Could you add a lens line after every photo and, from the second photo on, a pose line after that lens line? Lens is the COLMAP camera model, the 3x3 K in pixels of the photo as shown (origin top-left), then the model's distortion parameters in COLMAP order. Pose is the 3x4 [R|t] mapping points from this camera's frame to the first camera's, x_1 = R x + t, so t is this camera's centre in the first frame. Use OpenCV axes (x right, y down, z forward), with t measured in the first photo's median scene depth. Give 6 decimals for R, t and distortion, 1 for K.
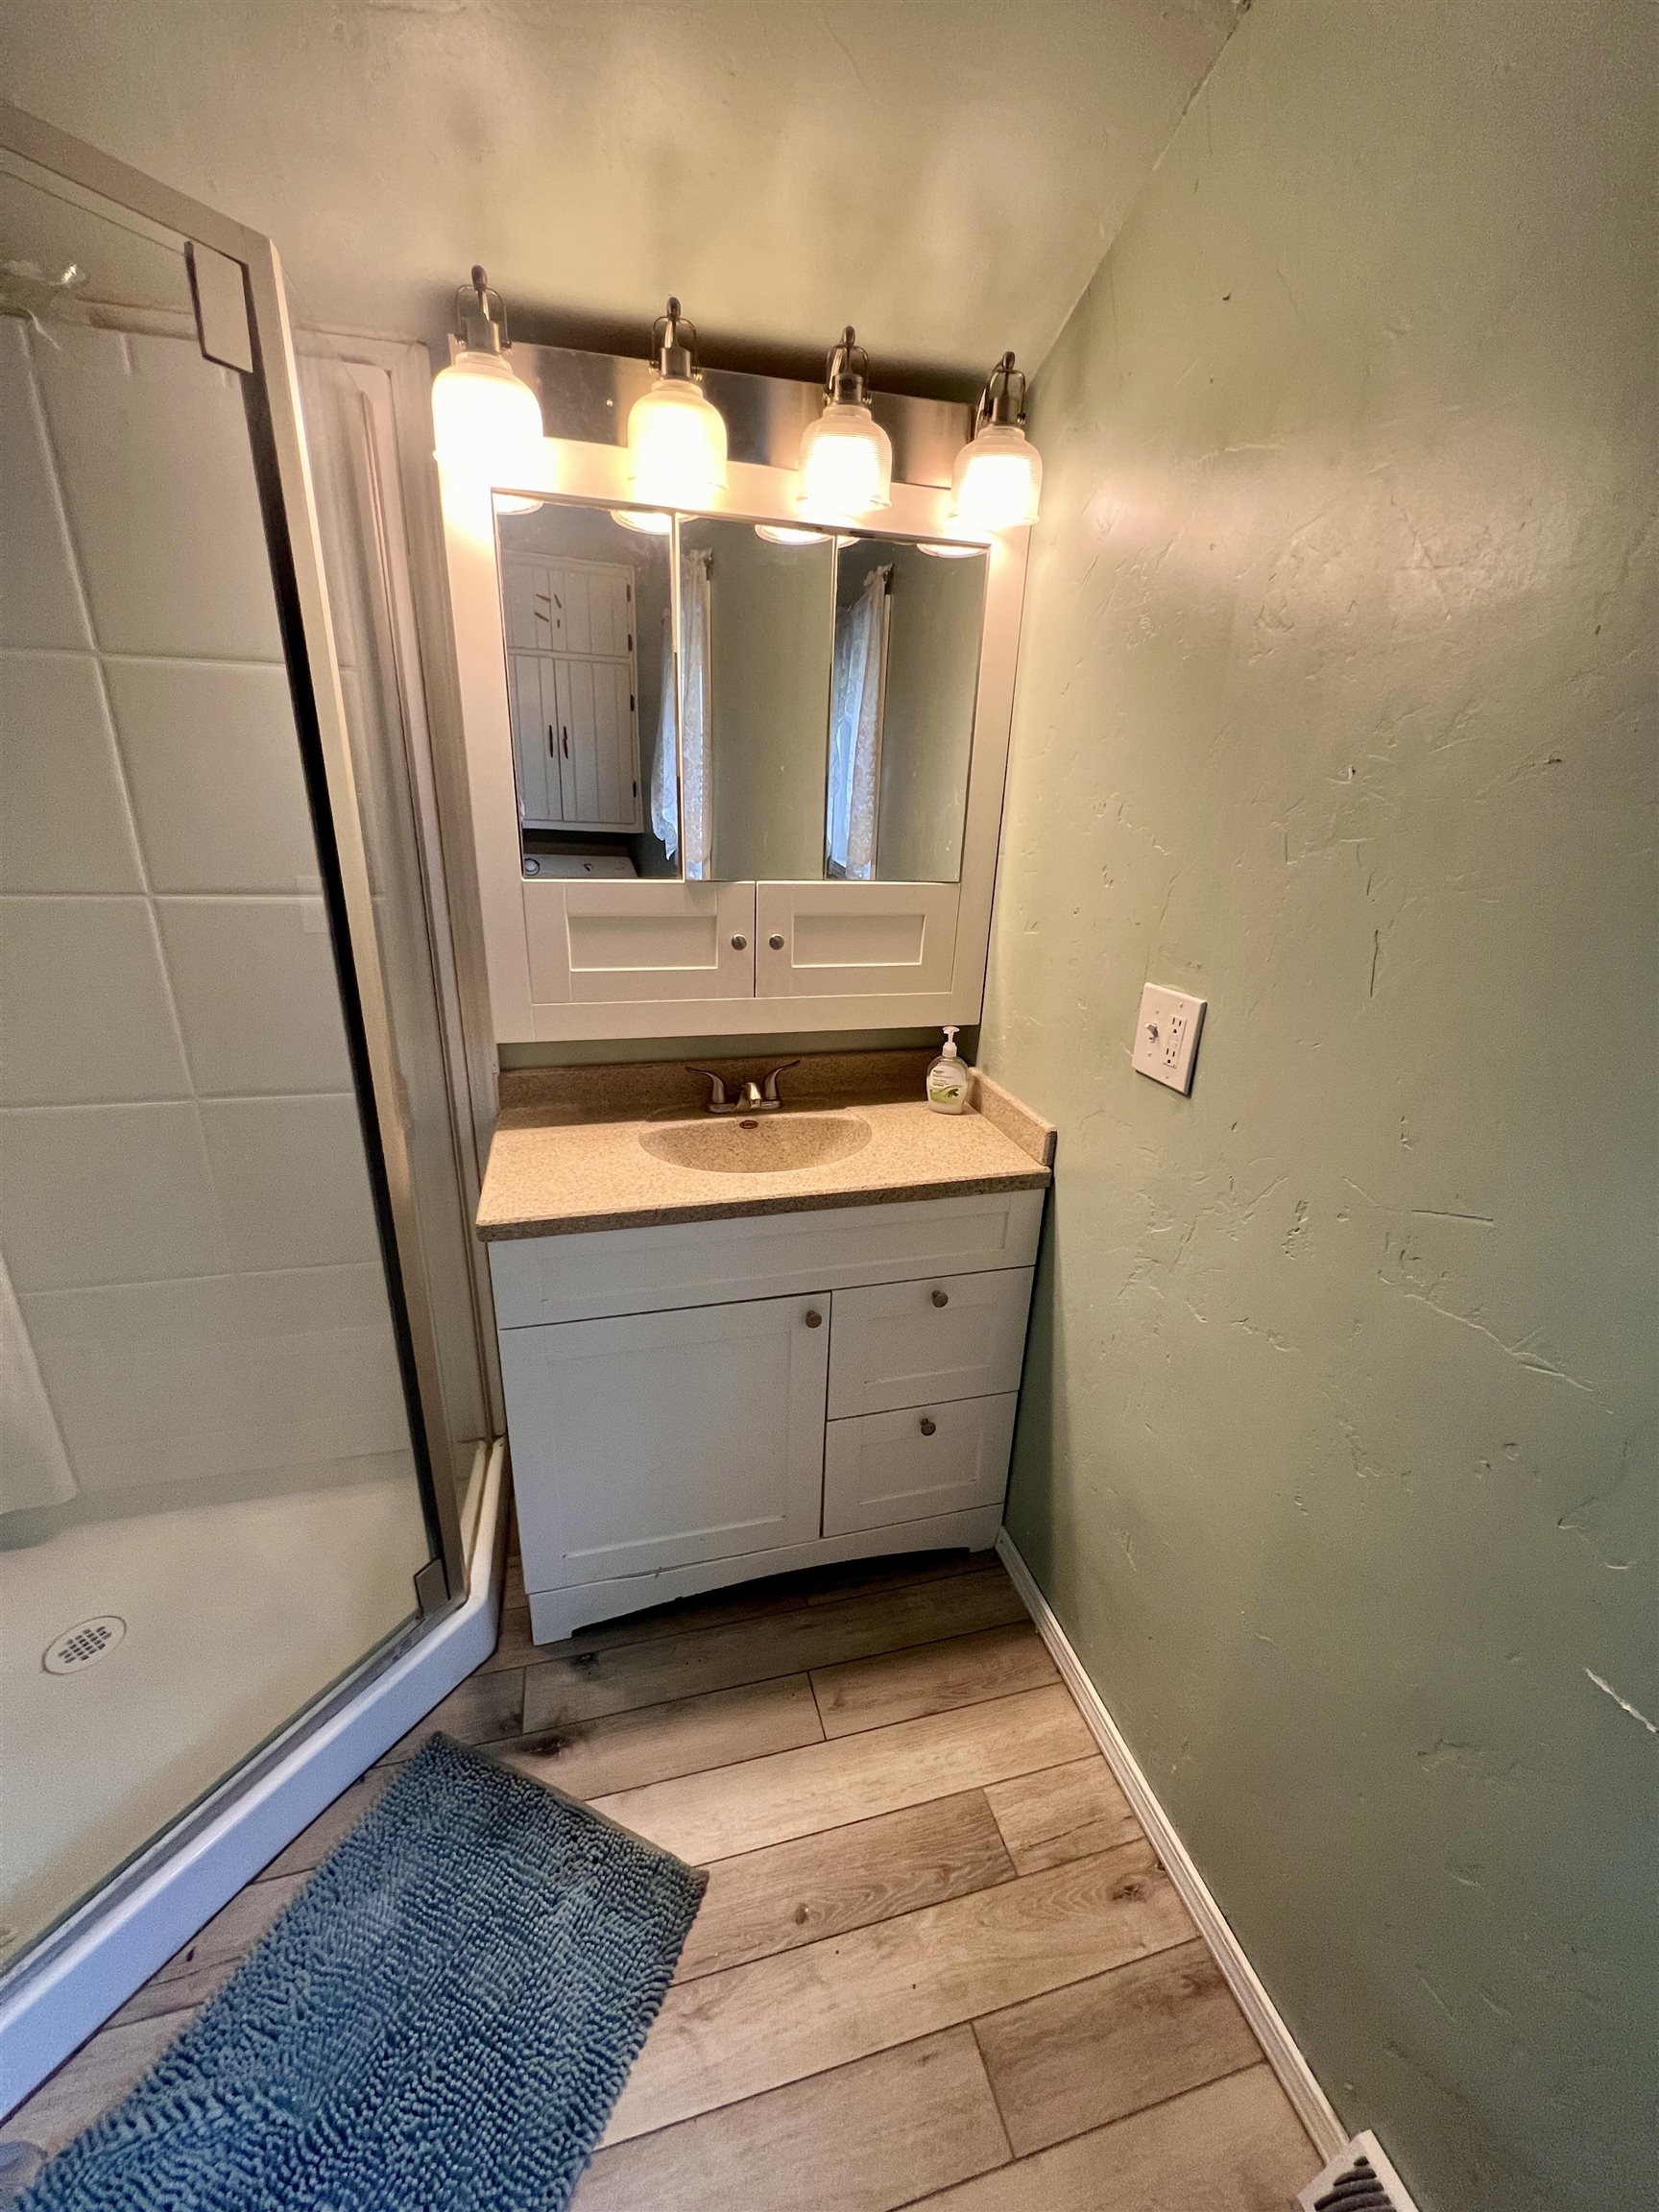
lens RADIAL K [[880.4, 0, 826.1], [0, 880.4, 1110.3], [0, 0, 1]] dist [-0.001471, -0.000144]
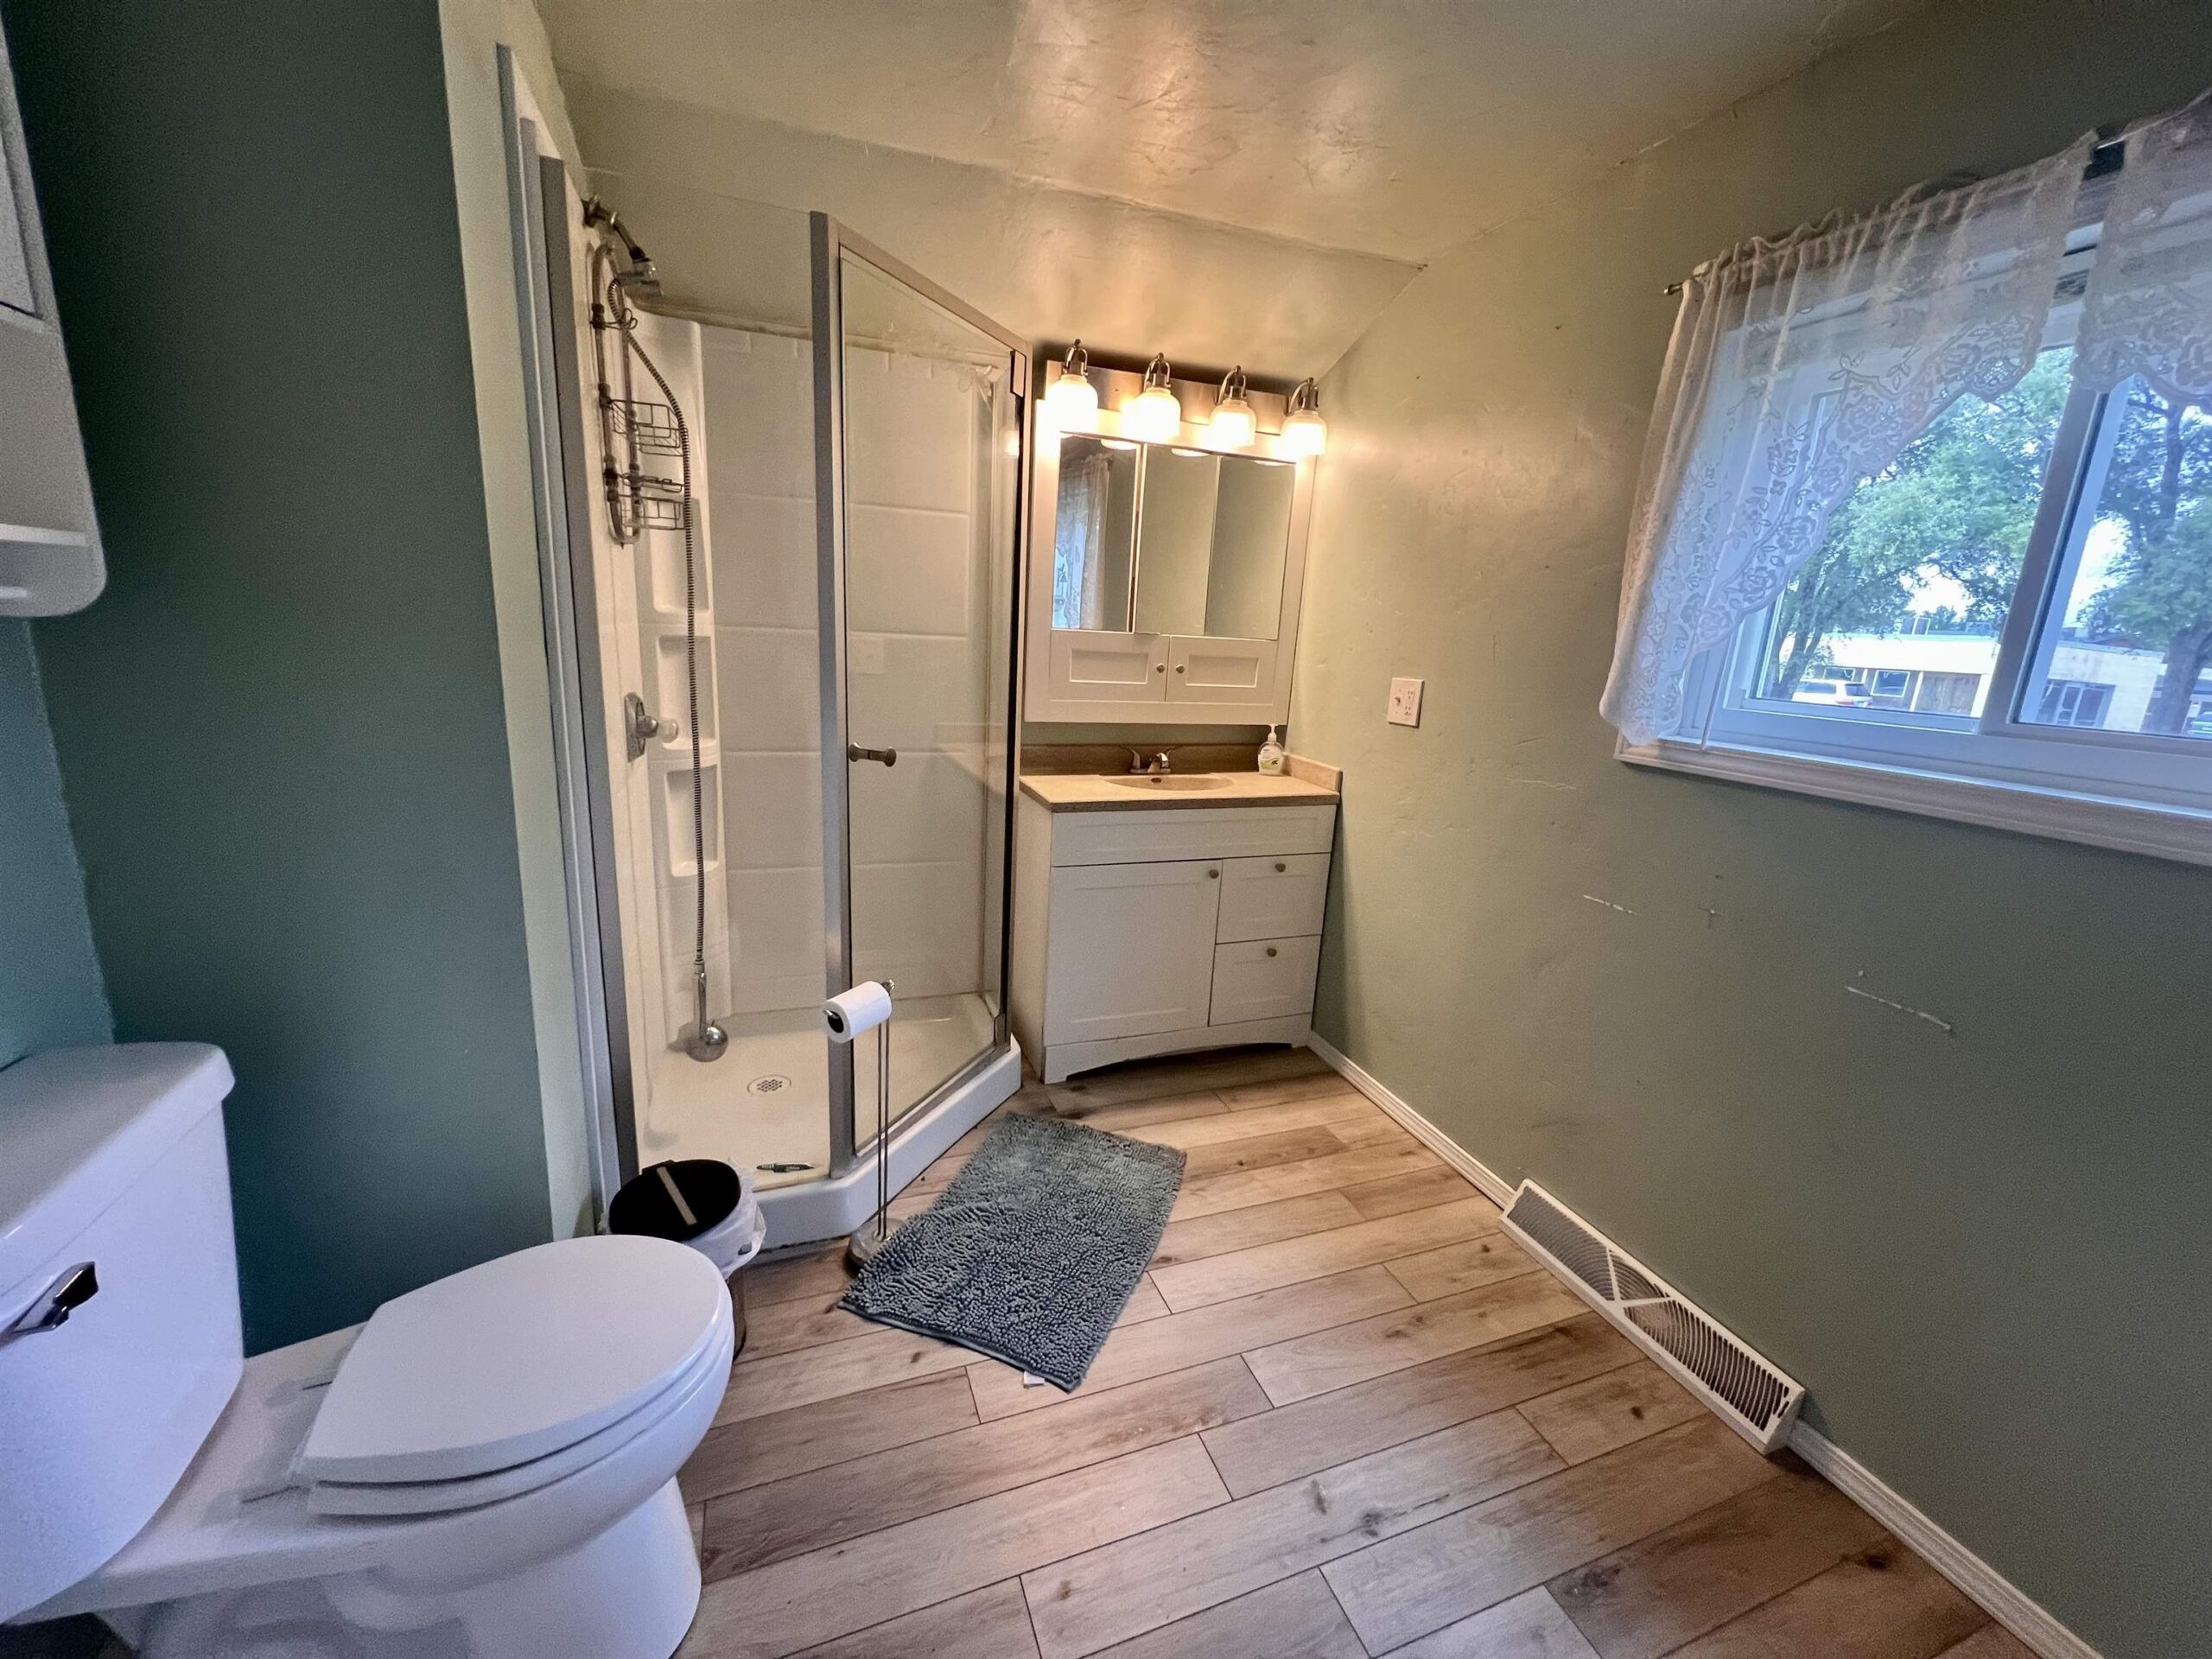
lens RADIAL K [[880.4, 0, 1114.2], [0, 880.4, 833.4], [0, 0, 1]] dist [-0.001471, -0.000144]
pose [[0.994435, -0.002888, 0.105311, -0.388200], [0.014963, 0.993362, -0.114052, 0.345316], [-0.104283, 0.114993, 0.987877, -0.707113]]
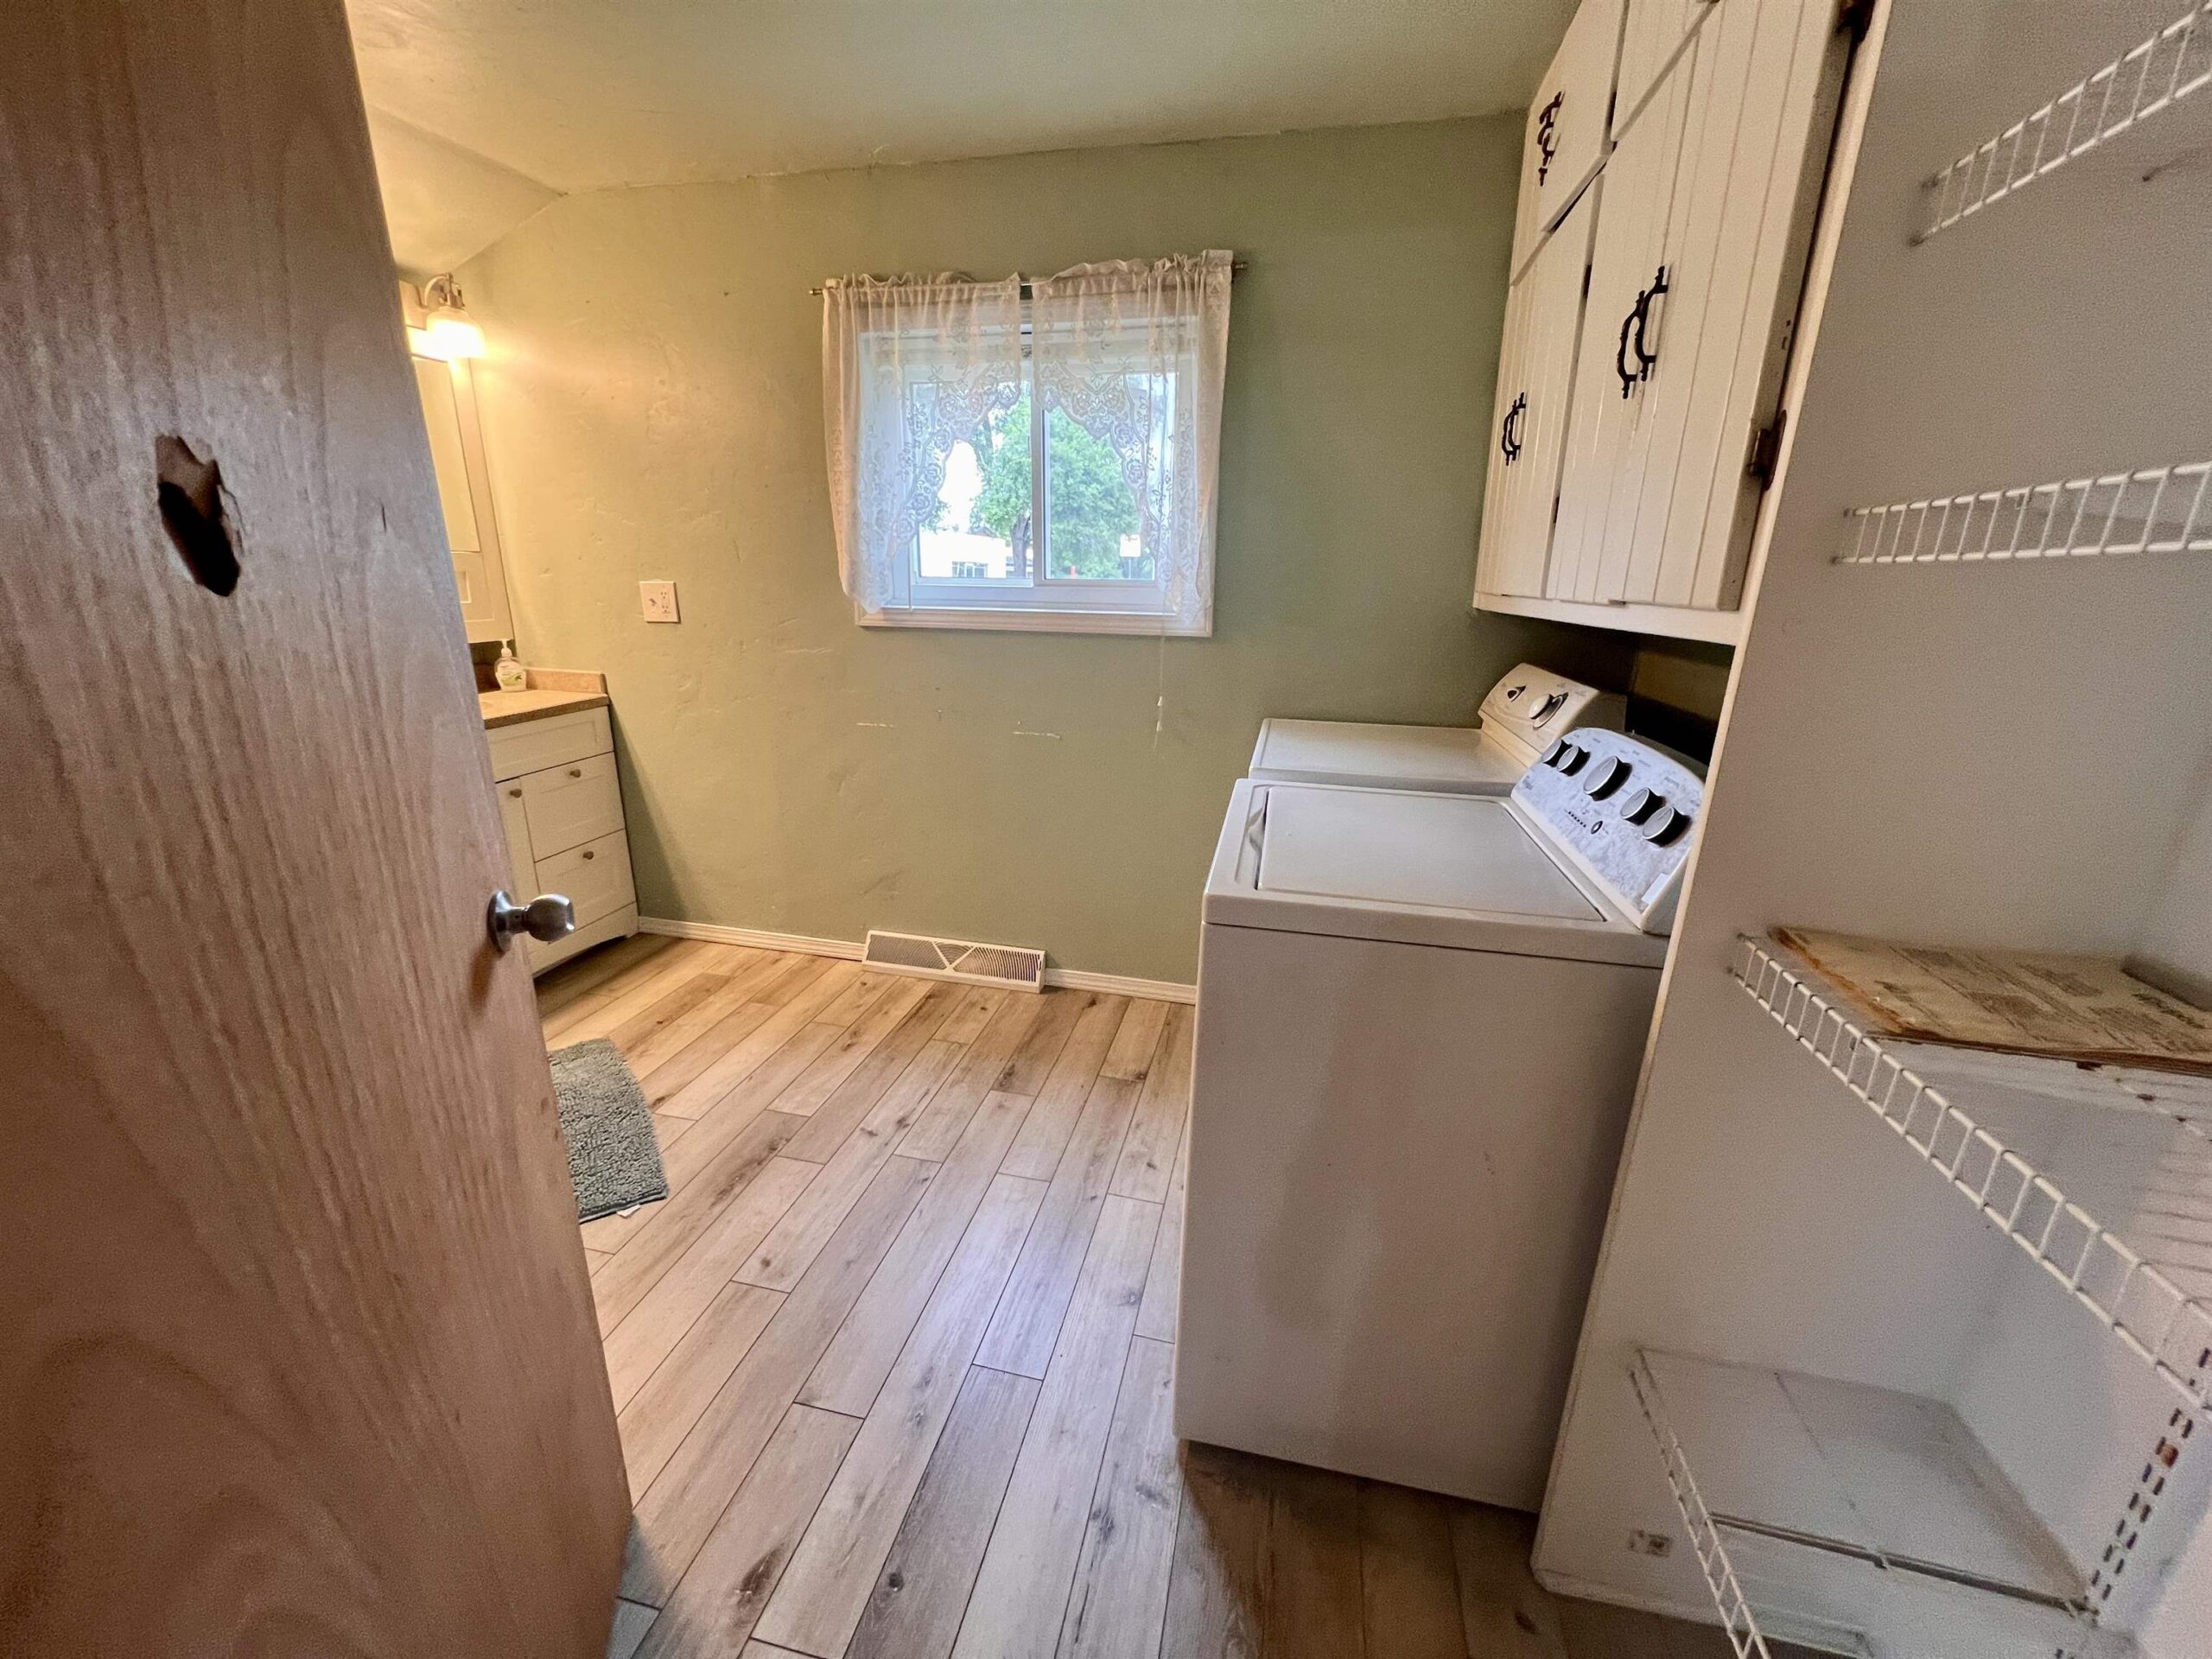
lens RADIAL K [[880.4, 0, 1103.5], [0, 880.4, 830.4], [0, 0, 1]] dist [-0.001471, -0.000144]
pose [[0.473263, -0.279593, 0.835374, -0.922766], [0.302511, 0.942210, 0.143970, 0.399207], [-0.827351, 0.184575, 0.530493, -0.864349]]
